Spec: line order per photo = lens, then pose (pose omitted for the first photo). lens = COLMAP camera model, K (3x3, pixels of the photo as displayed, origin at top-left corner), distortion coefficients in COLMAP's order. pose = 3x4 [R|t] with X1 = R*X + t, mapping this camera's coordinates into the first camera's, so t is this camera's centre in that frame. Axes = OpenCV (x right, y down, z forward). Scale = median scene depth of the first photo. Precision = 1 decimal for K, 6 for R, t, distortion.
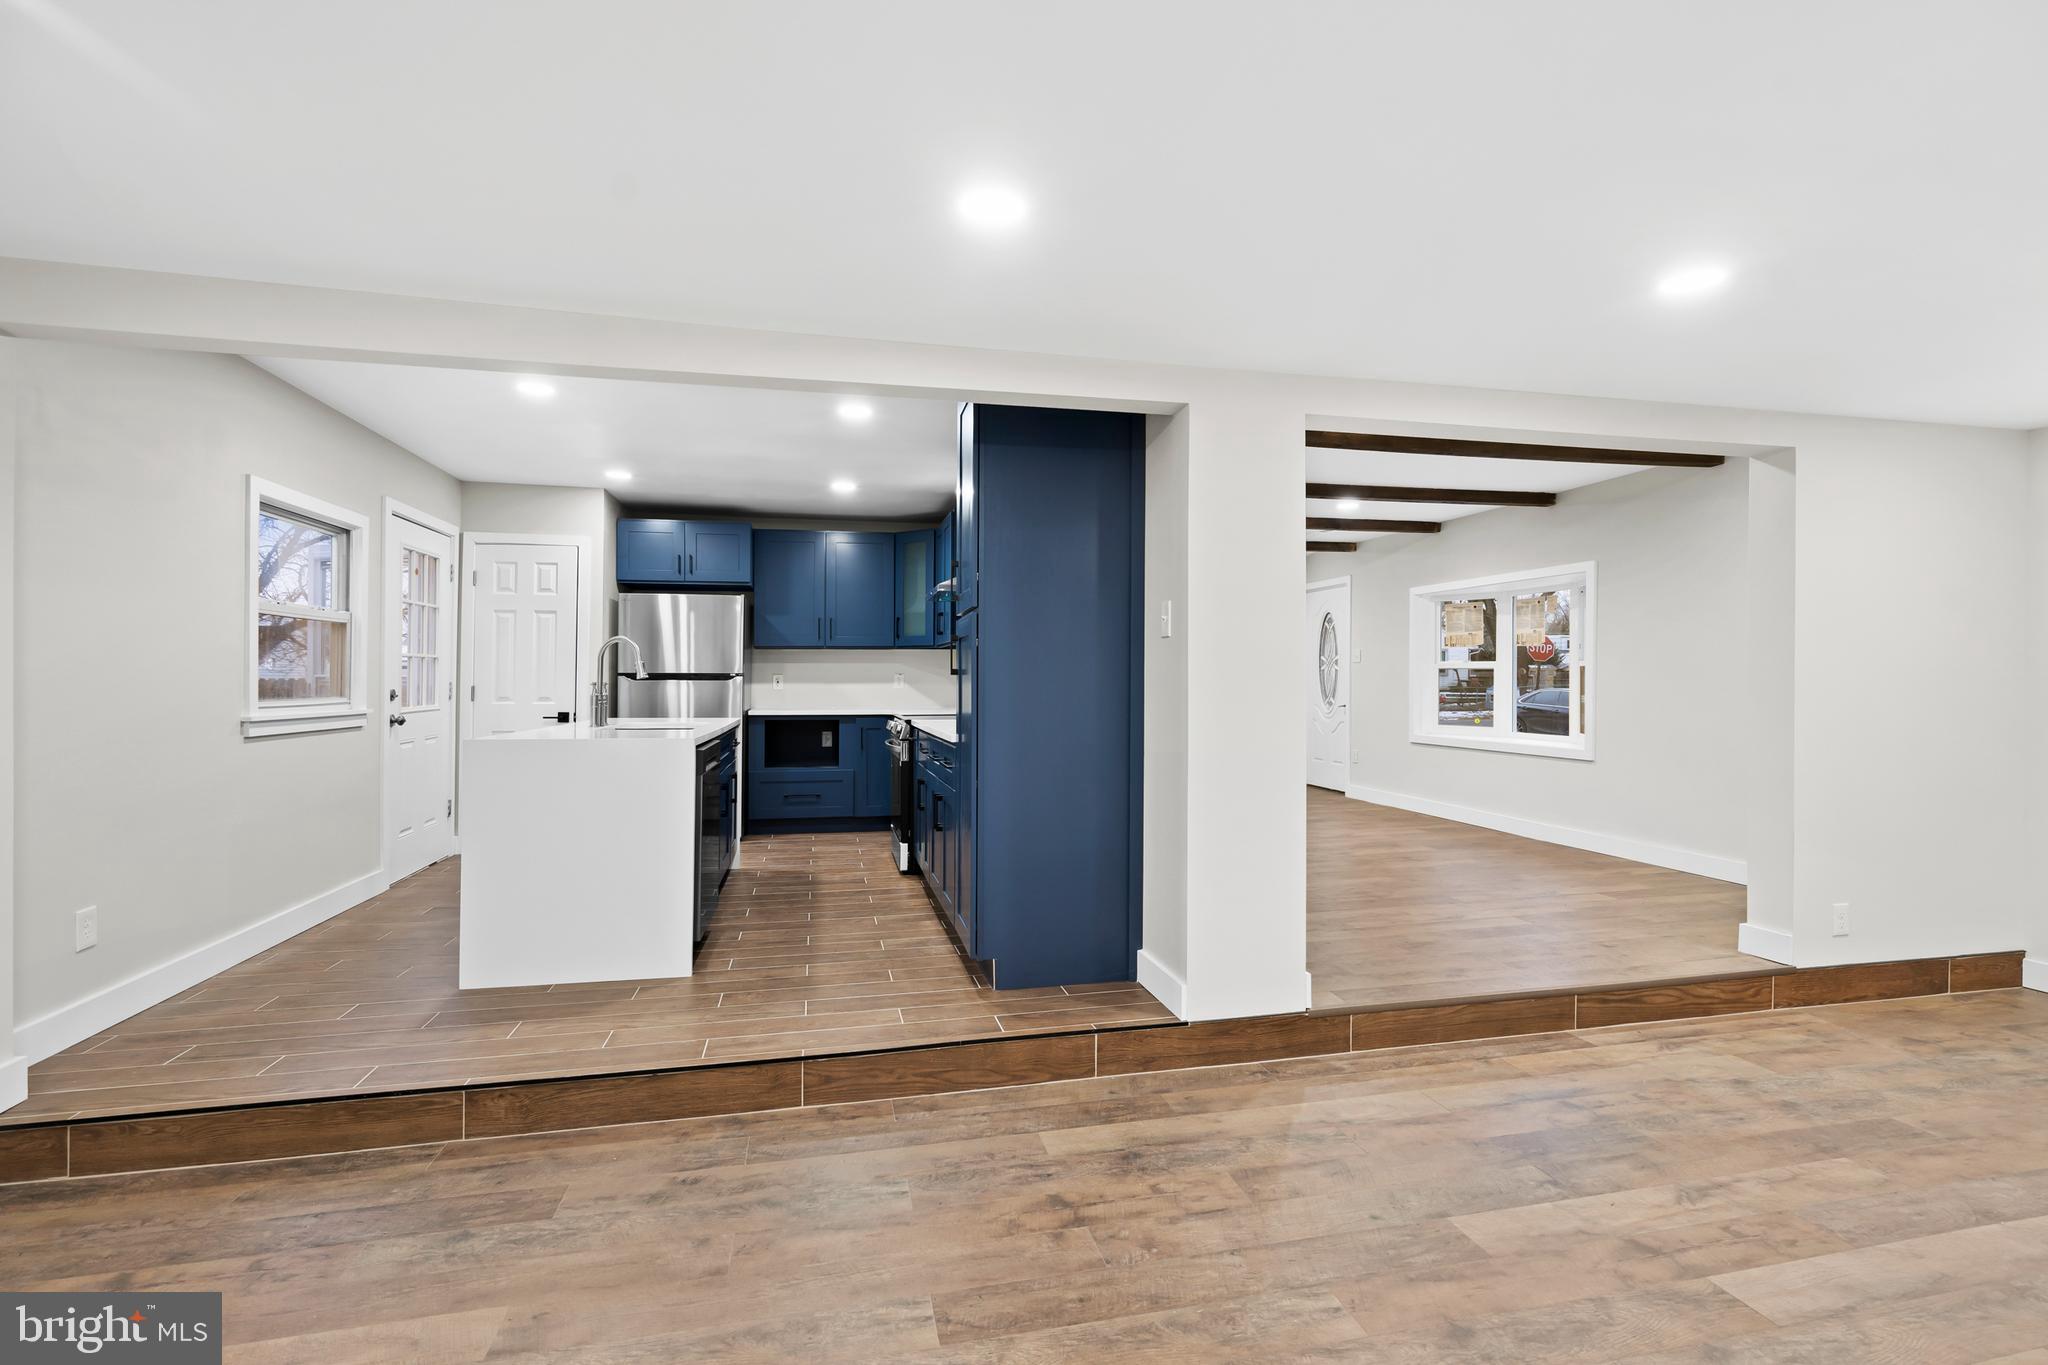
lens RADIAL K [[930.6, 0, 1024.8], [0, 930.6, 682.0], [0, 0, 1]] dist [-0.003851, 0.000786]
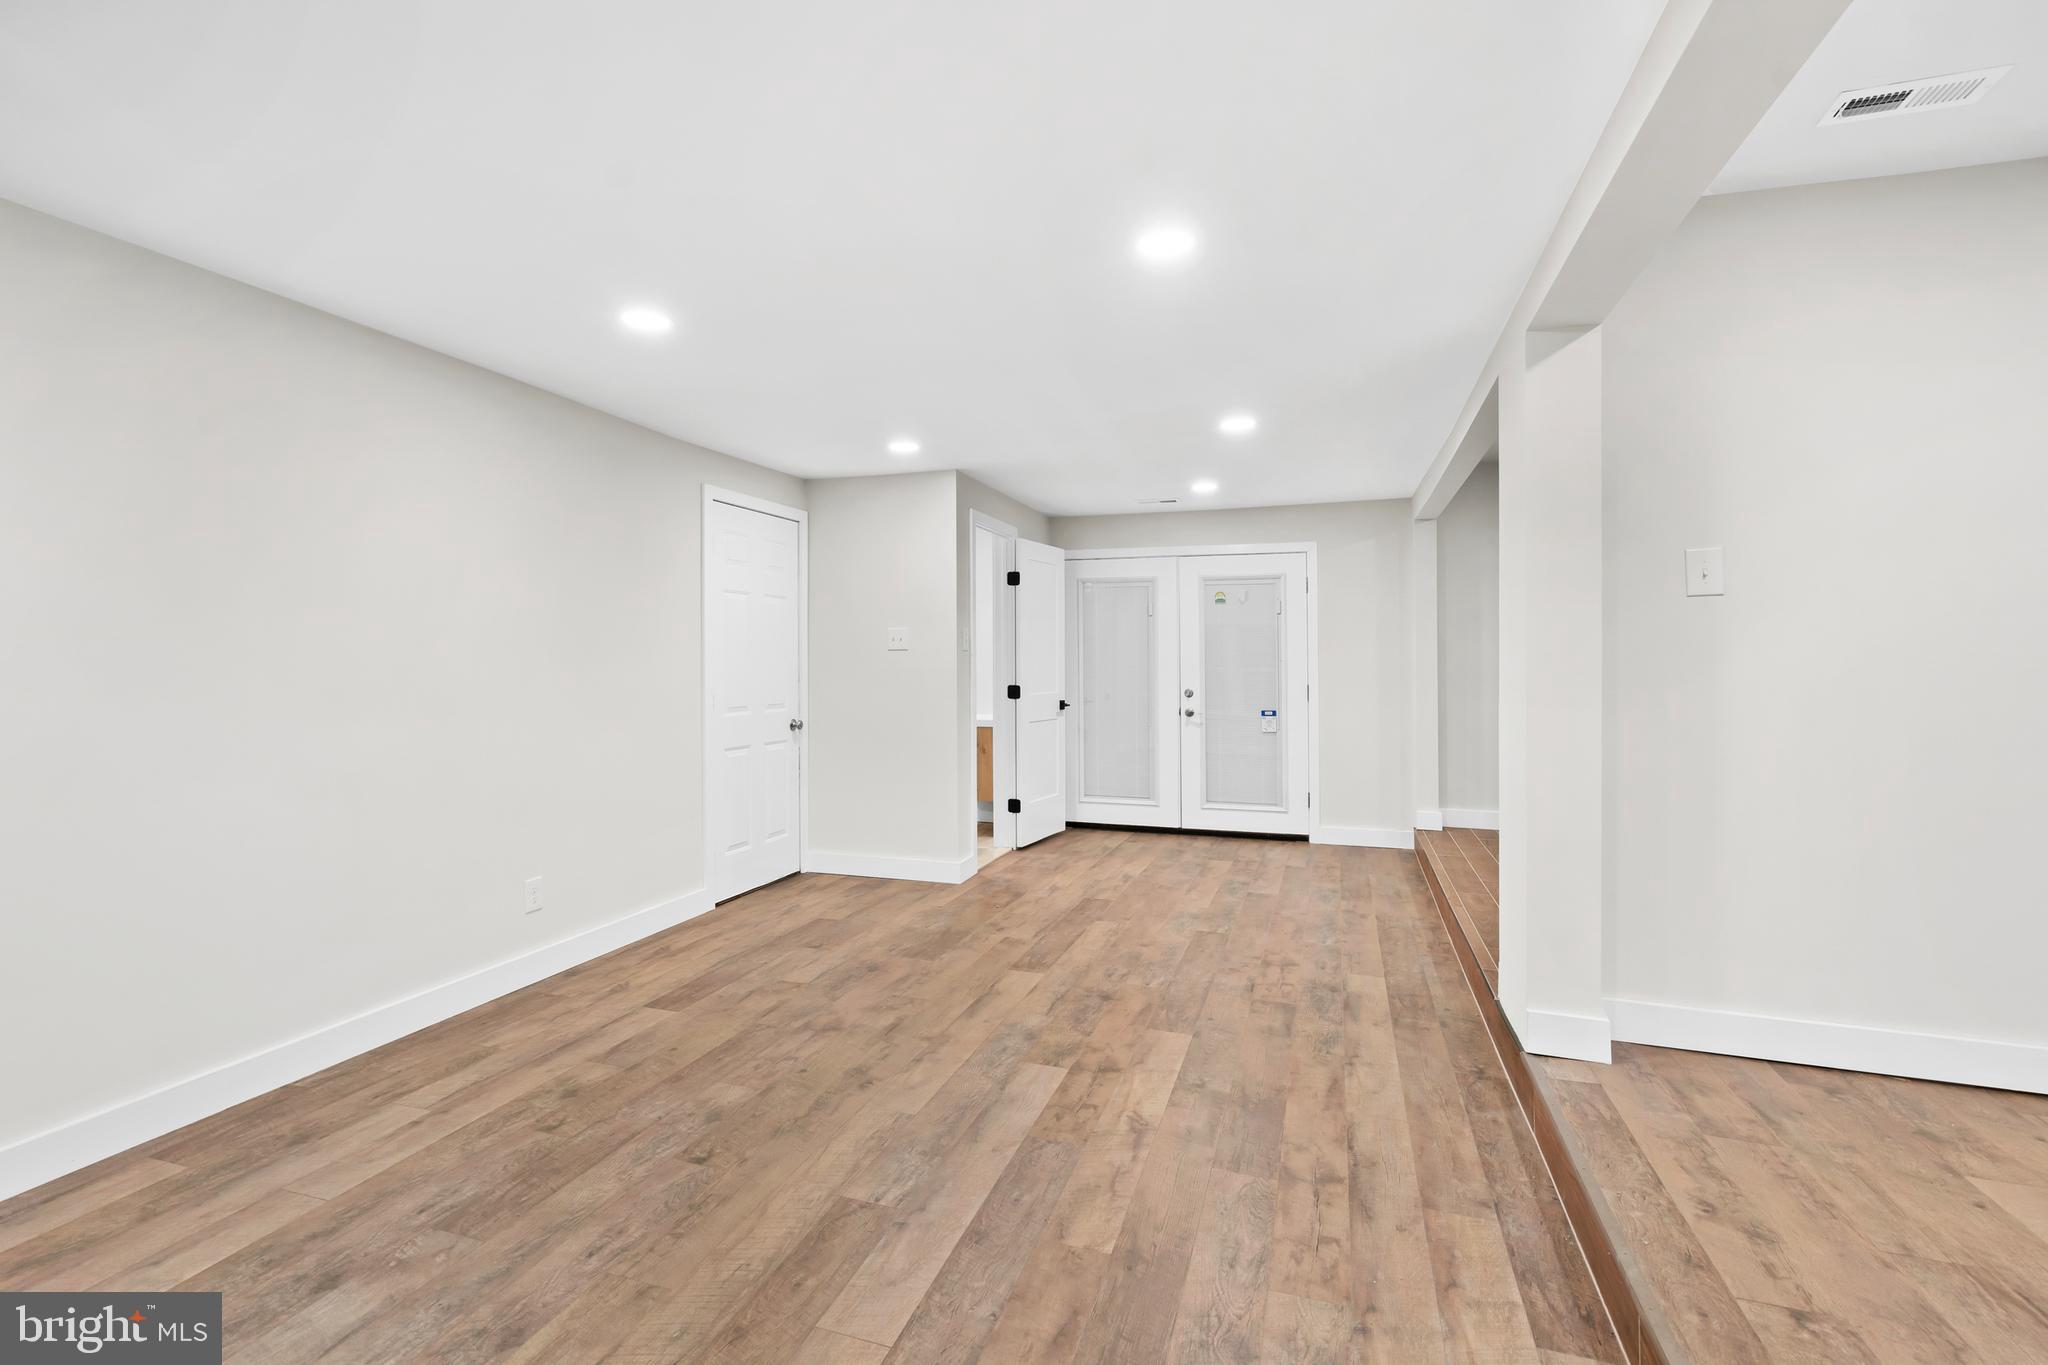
lens RADIAL K [[930.6, 0, 1026.7], [0, 930.6, 667.6], [0, 0, 1]] dist [-0.003851, 0.000786]
pose [[-0.514049, 0.005013, -0.857746, 1.412734], [-0.004019, 0.999958, 0.008252, 0.005837], [0.857751, 0.007689, -0.514007, 1.186545]]
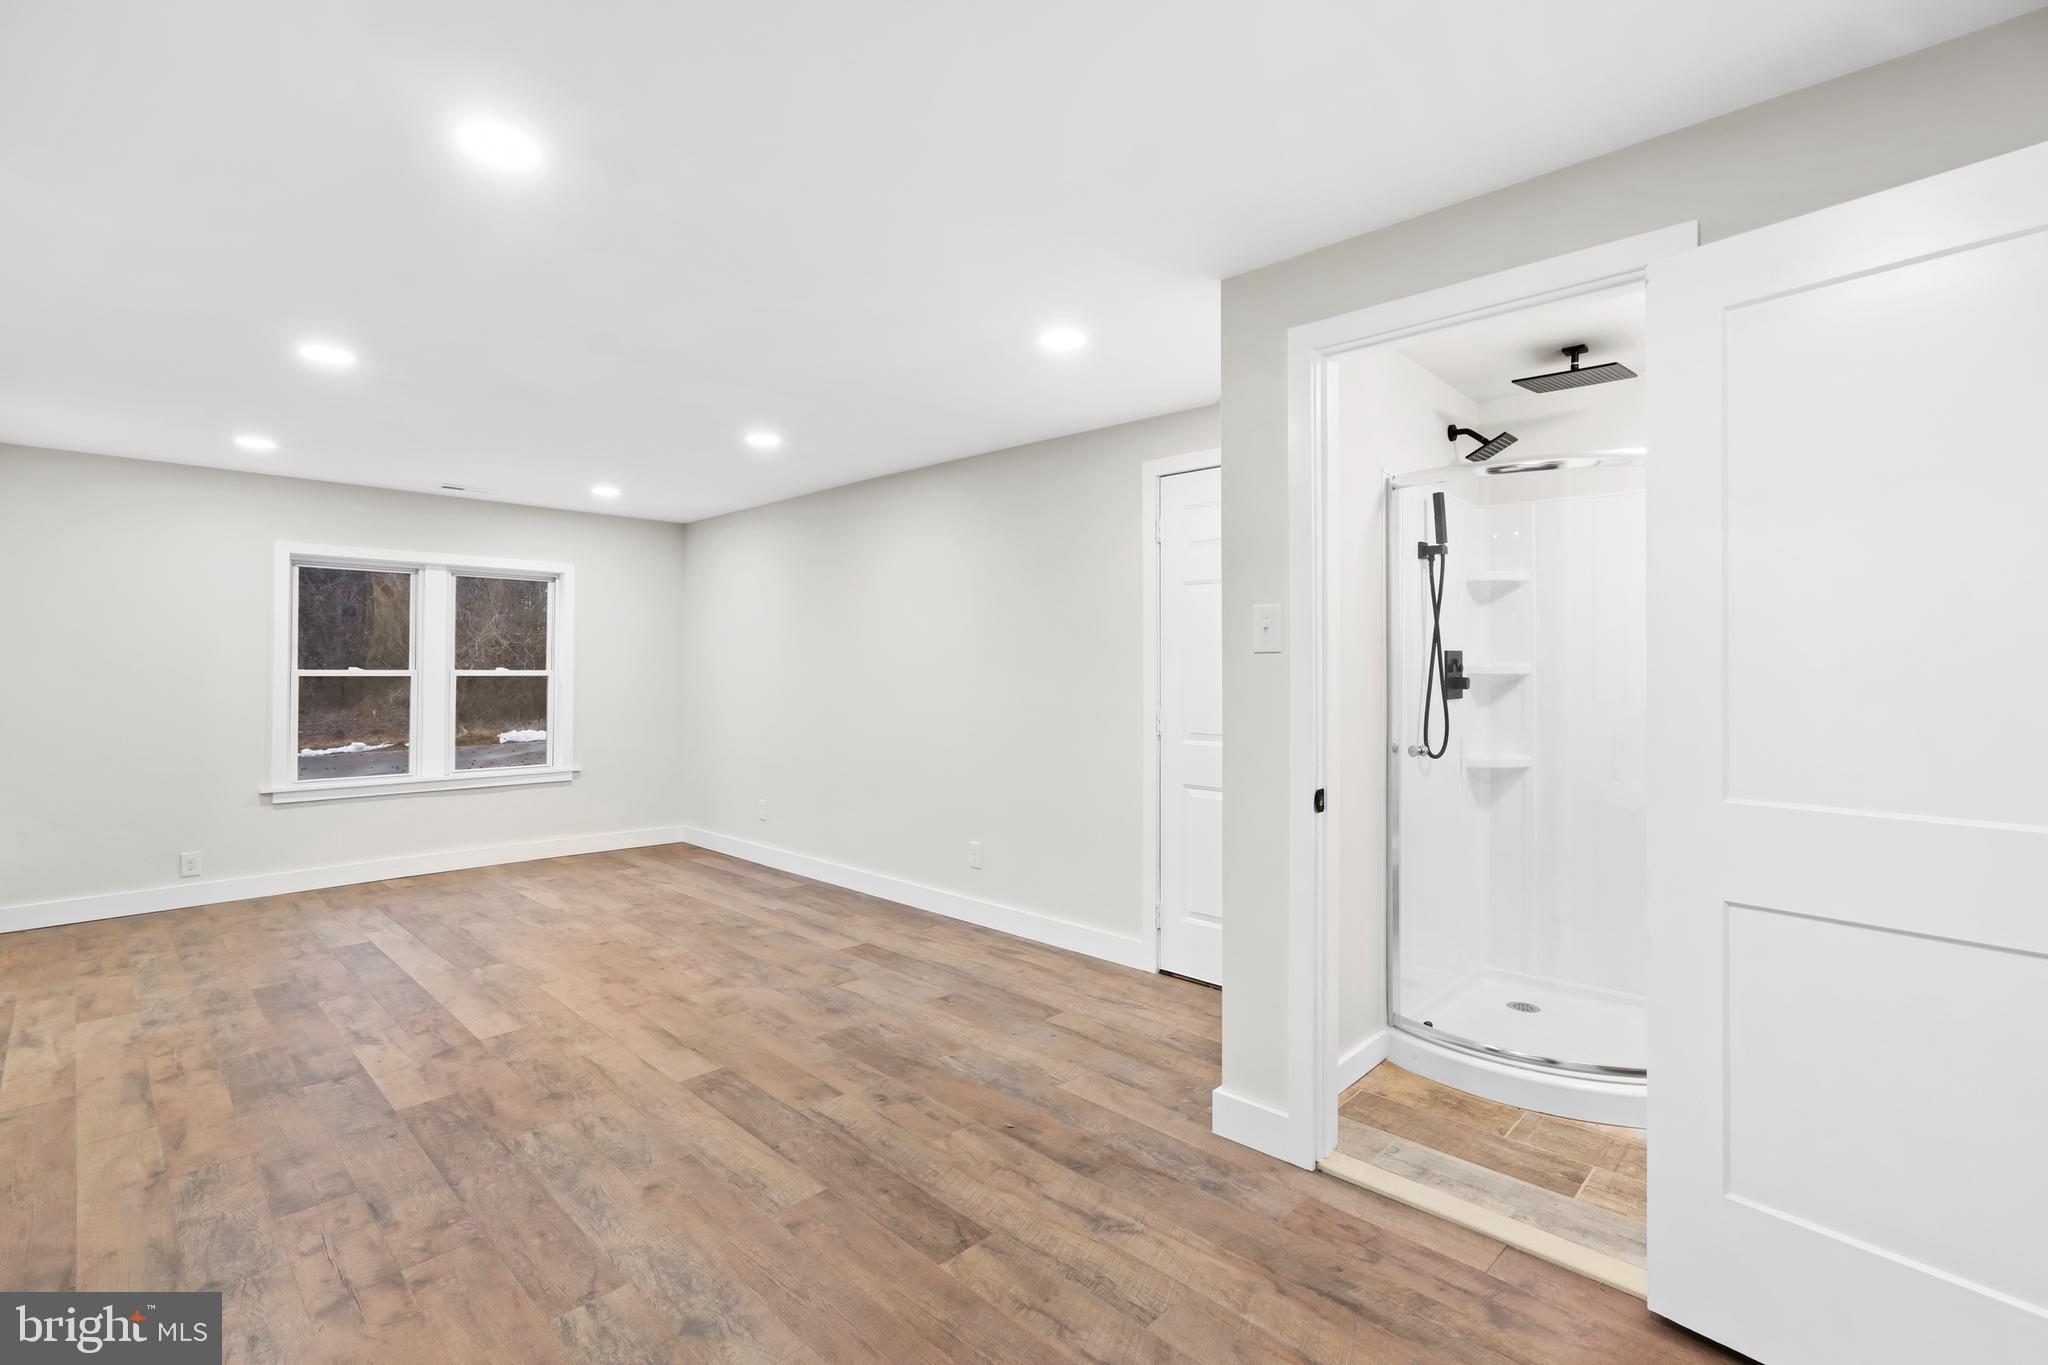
lens RADIAL K [[930.6, 0, 1029.2], [0, 930.6, 671.2], [0, 0, 1]] dist [-0.003851, 0.000786]
pose [[-0.544931, -0.003197, 0.838475, -0.792755], [-0.000841, 0.999994, 0.003267, 0.000497], [-0.838481, 0.001075, -0.544930, 0.761282]]
